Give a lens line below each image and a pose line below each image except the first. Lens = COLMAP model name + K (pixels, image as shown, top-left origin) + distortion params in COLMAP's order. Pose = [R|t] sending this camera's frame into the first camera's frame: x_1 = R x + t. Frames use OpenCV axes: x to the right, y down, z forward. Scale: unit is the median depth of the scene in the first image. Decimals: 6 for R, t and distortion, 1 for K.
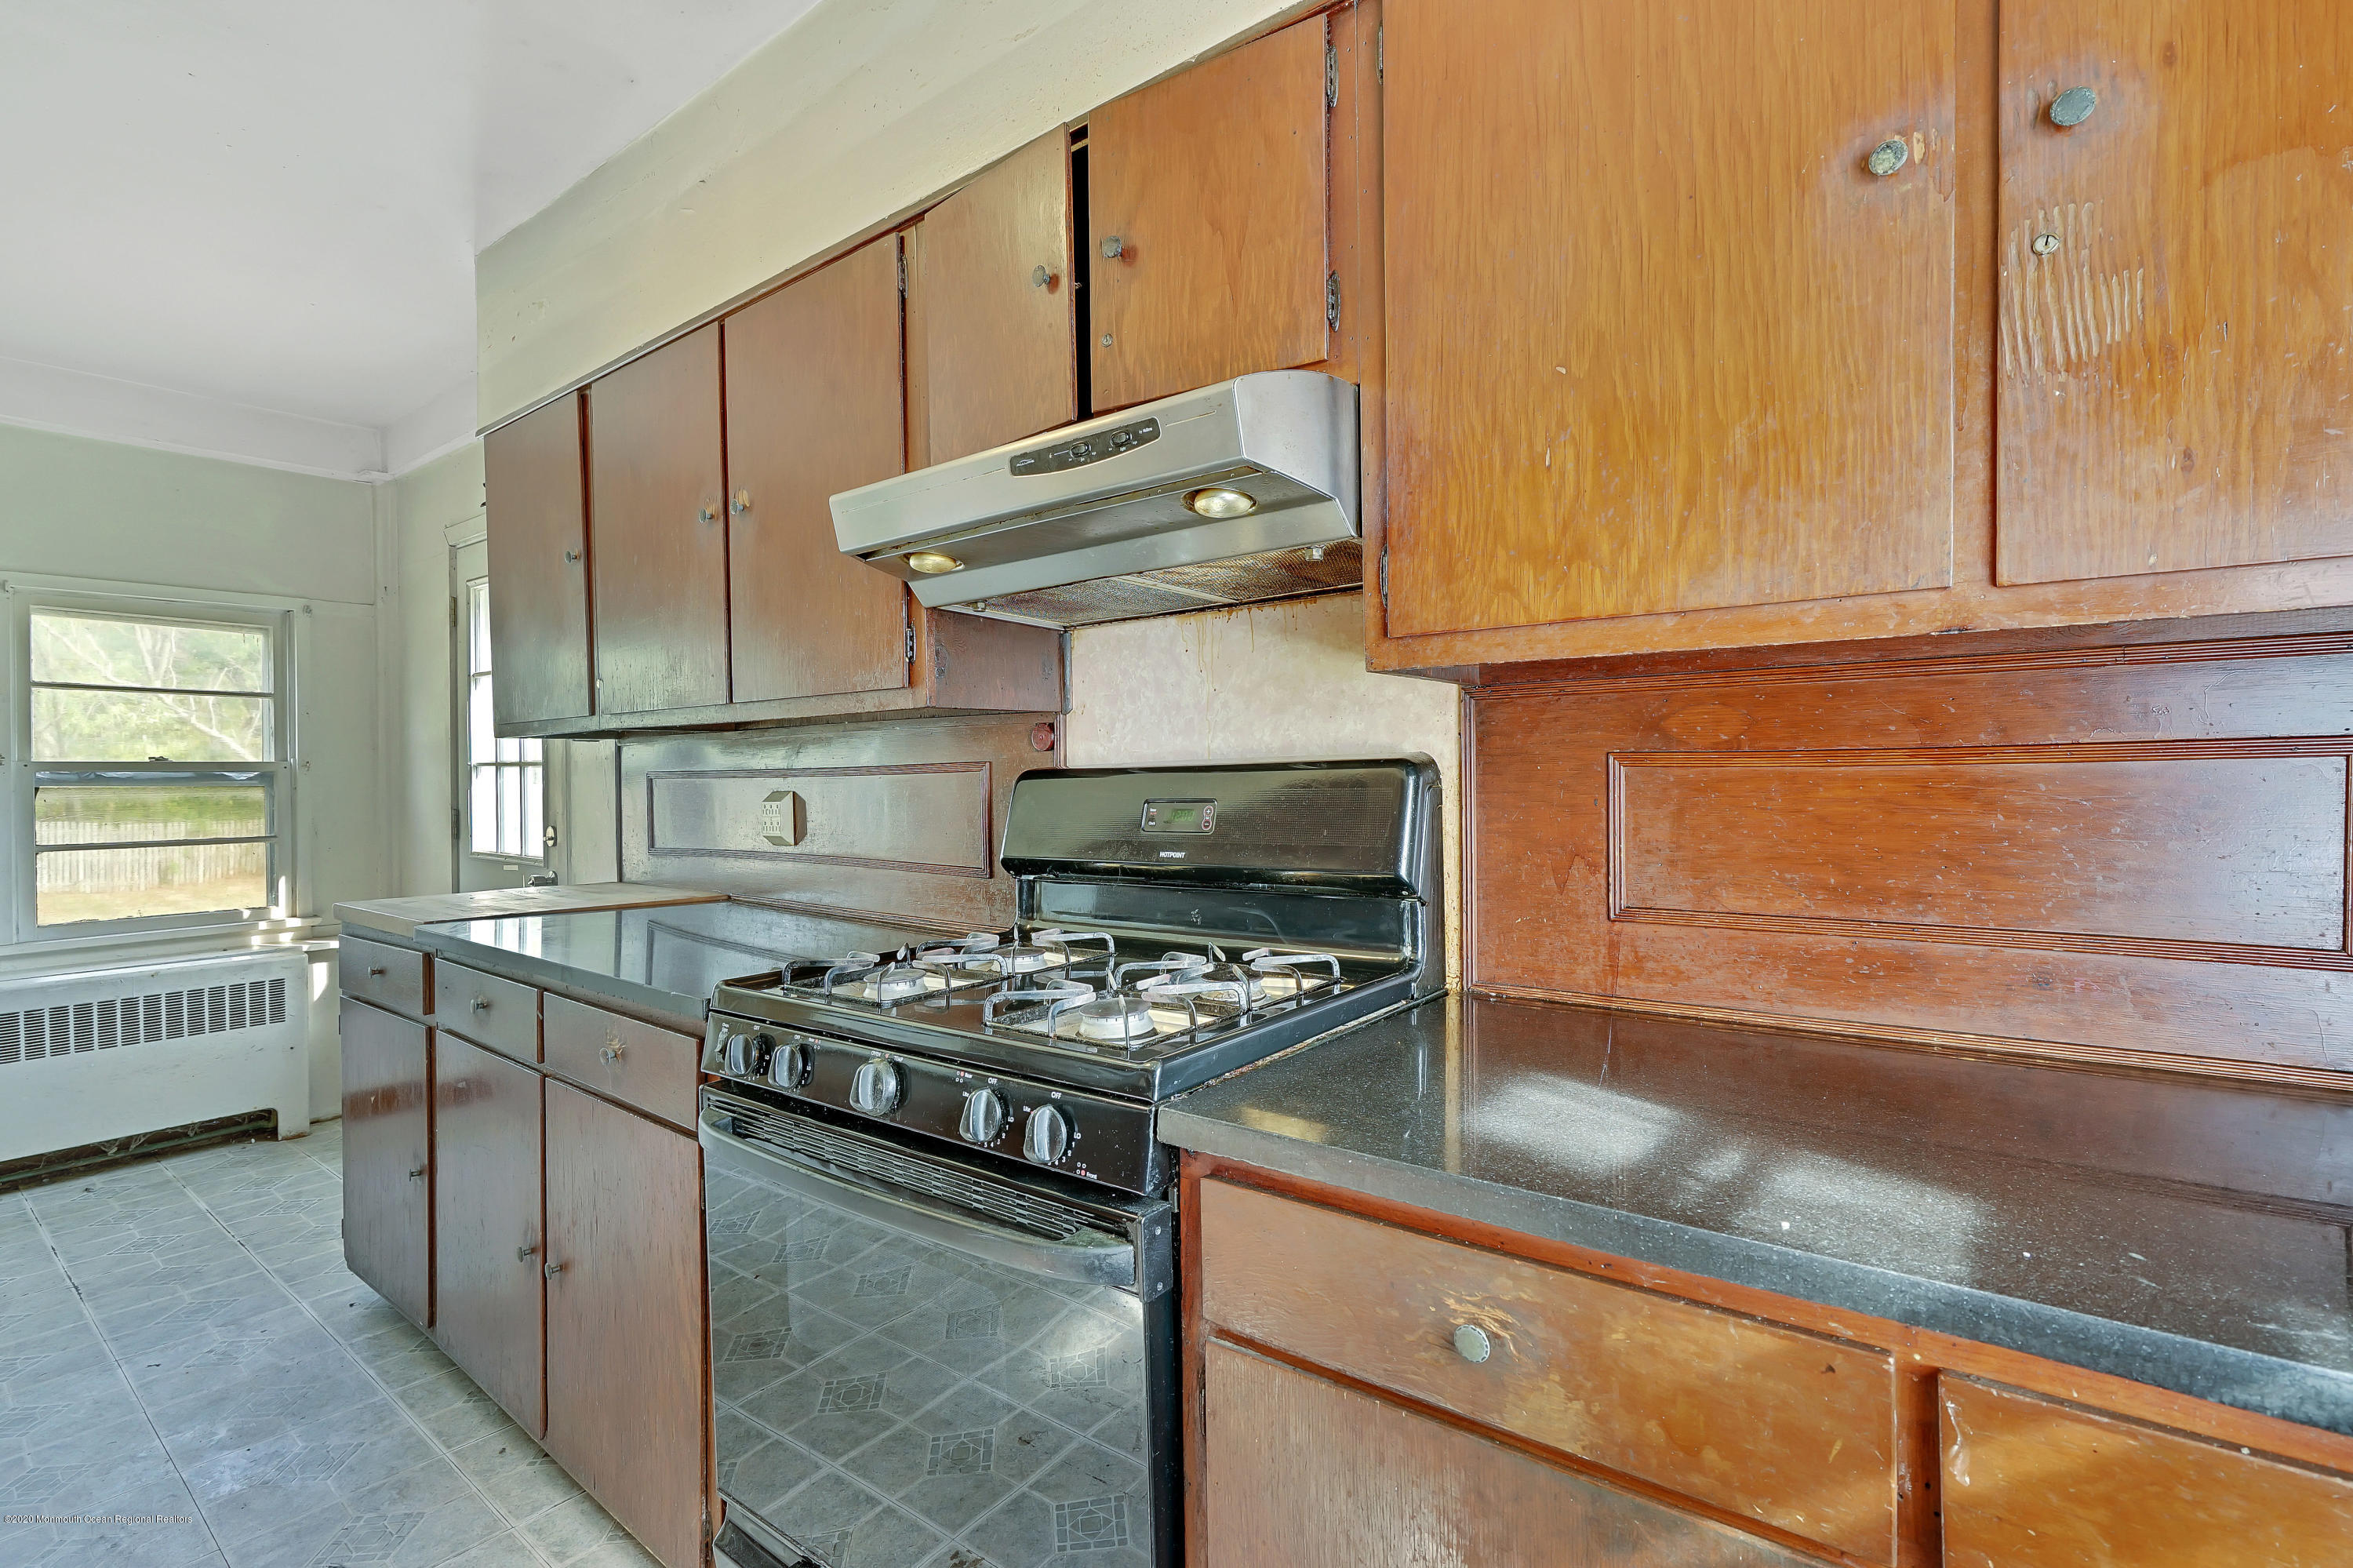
lens RADIAL K [[1079.8, 0, 1186.9], [0, 1079.8, 786.1], [0, 0, 1]] dist [-0.005712, 0.001732]
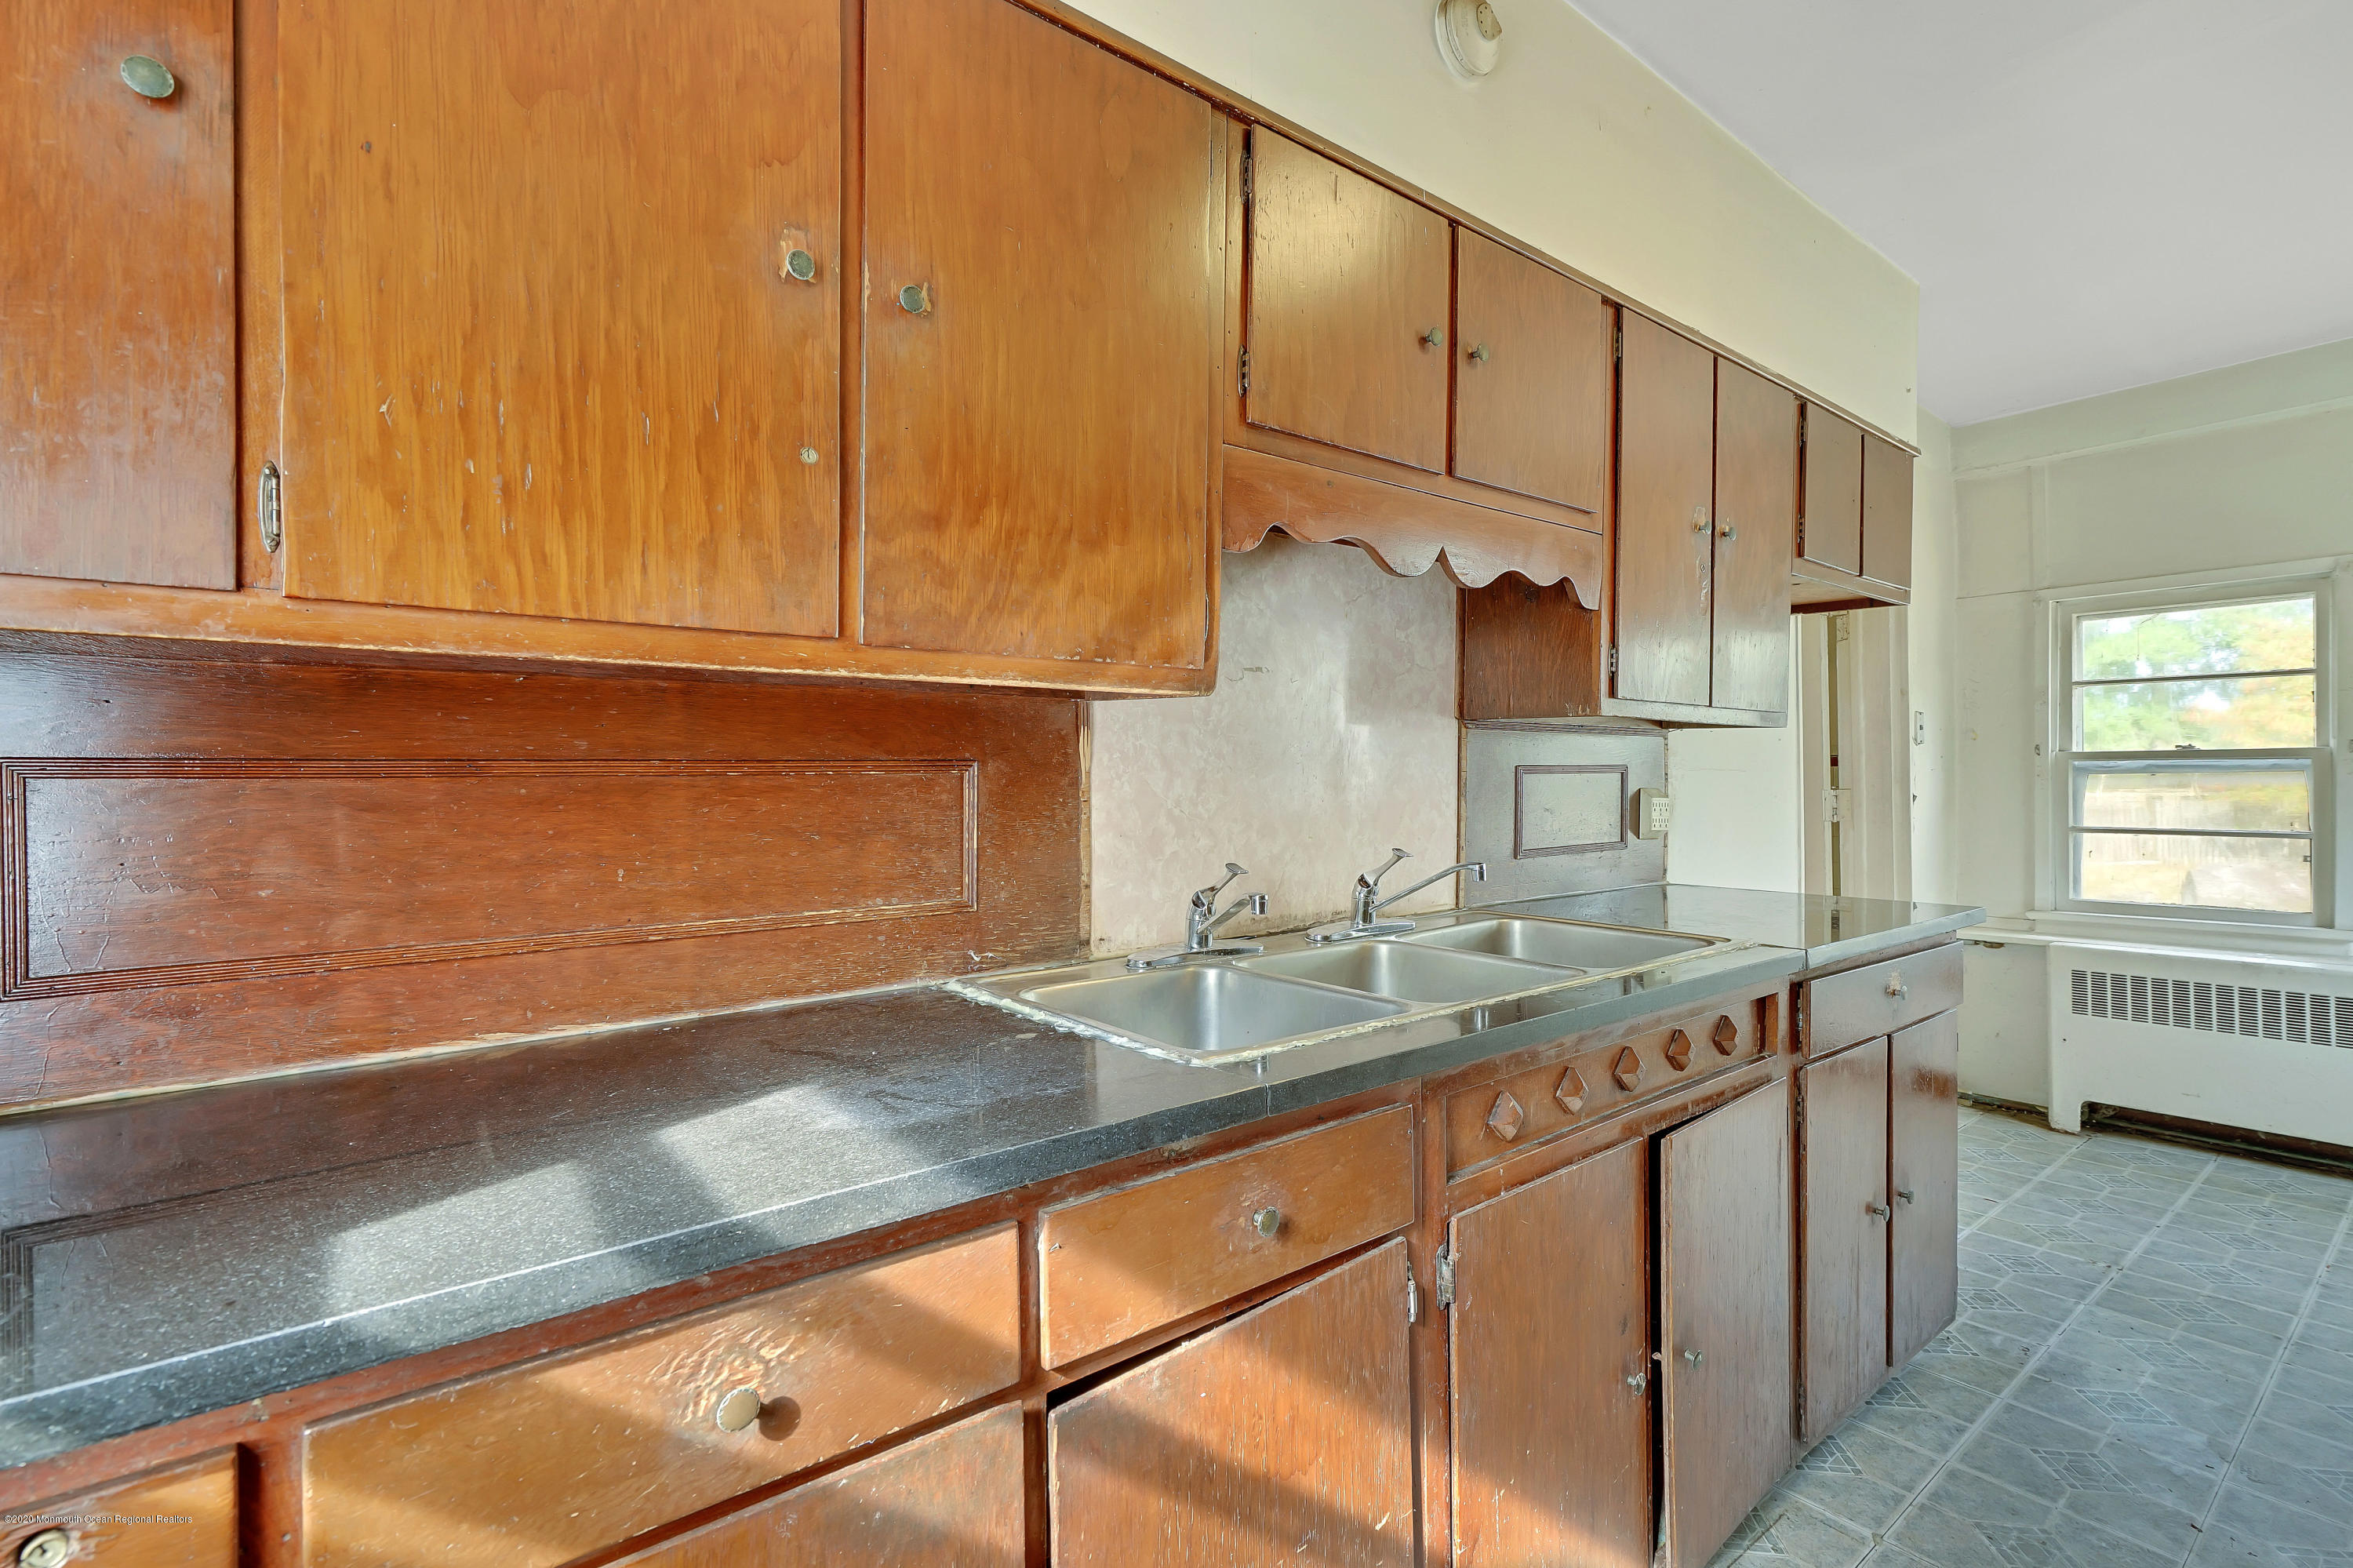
lens RADIAL K [[1079.8, 0, 1187.4], [0, 1079.8, 782.0], [0, 0, 1]] dist [-0.005712, 0.001732]
pose [[-0.236163, 0.009667, -0.971665, 0.245400], [0.000215, 0.999951, 0.009896, -0.002808], [0.971713, 0.002128, -0.236153, 0.349916]]
